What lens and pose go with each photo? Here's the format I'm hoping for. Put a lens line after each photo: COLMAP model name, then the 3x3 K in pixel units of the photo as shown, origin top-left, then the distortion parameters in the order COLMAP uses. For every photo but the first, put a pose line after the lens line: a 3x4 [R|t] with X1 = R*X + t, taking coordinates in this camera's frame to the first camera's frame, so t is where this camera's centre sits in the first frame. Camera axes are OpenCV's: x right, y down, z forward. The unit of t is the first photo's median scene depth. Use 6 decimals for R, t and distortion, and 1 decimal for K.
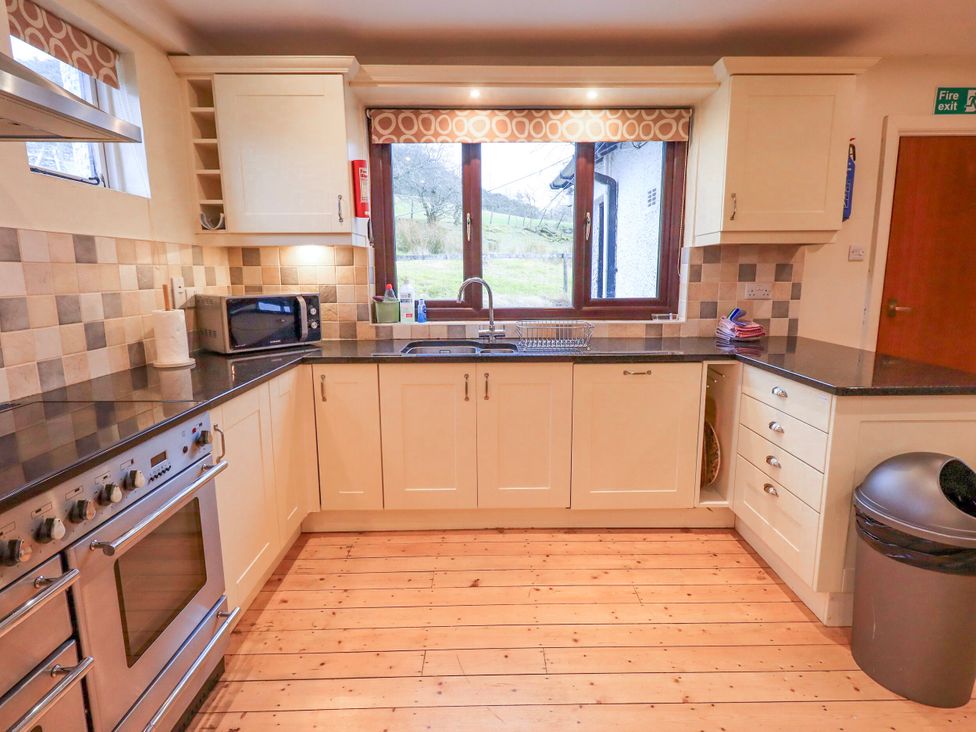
lens RADIAL K [[510.0, 0, 490.9], [0, 510.0, 358.4], [0, 0, 1]] dist [0.002004, 0.001234]
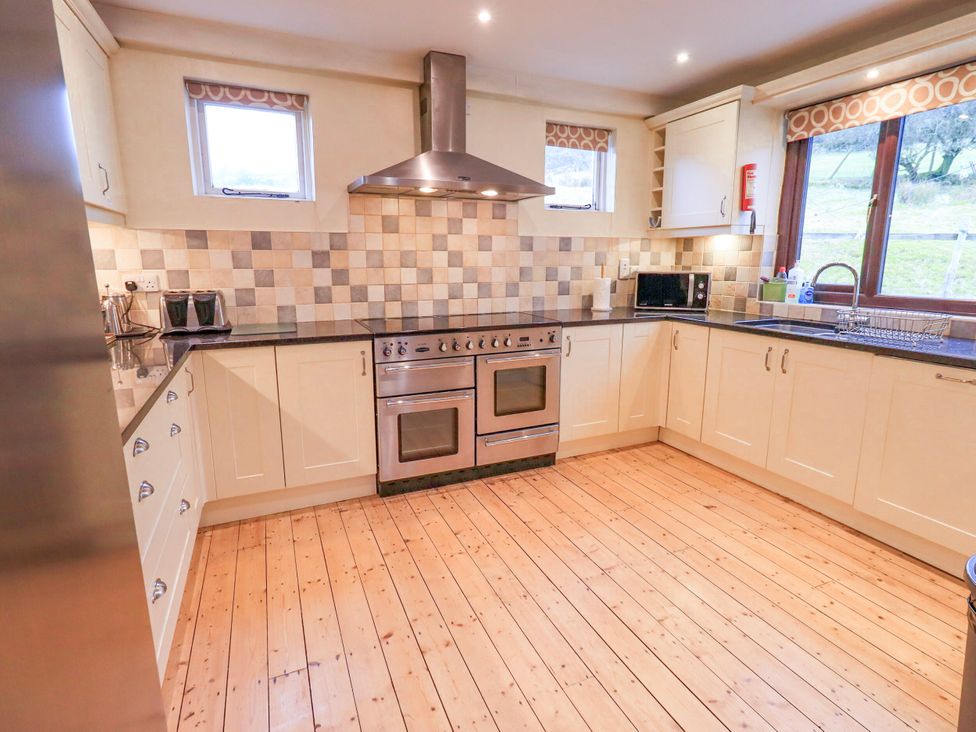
lens RADIAL K [[510.0, 0, 488.7], [0, 510.0, 364.0], [0, 0, 1]] dist [0.002004, 0.001234]
pose [[0.386569, 0.194500, -0.901518, 0.713215], [-0.155598, 0.977251, 0.144119, 0.001789], [0.909040, 0.084563, 0.408039, -0.030923]]
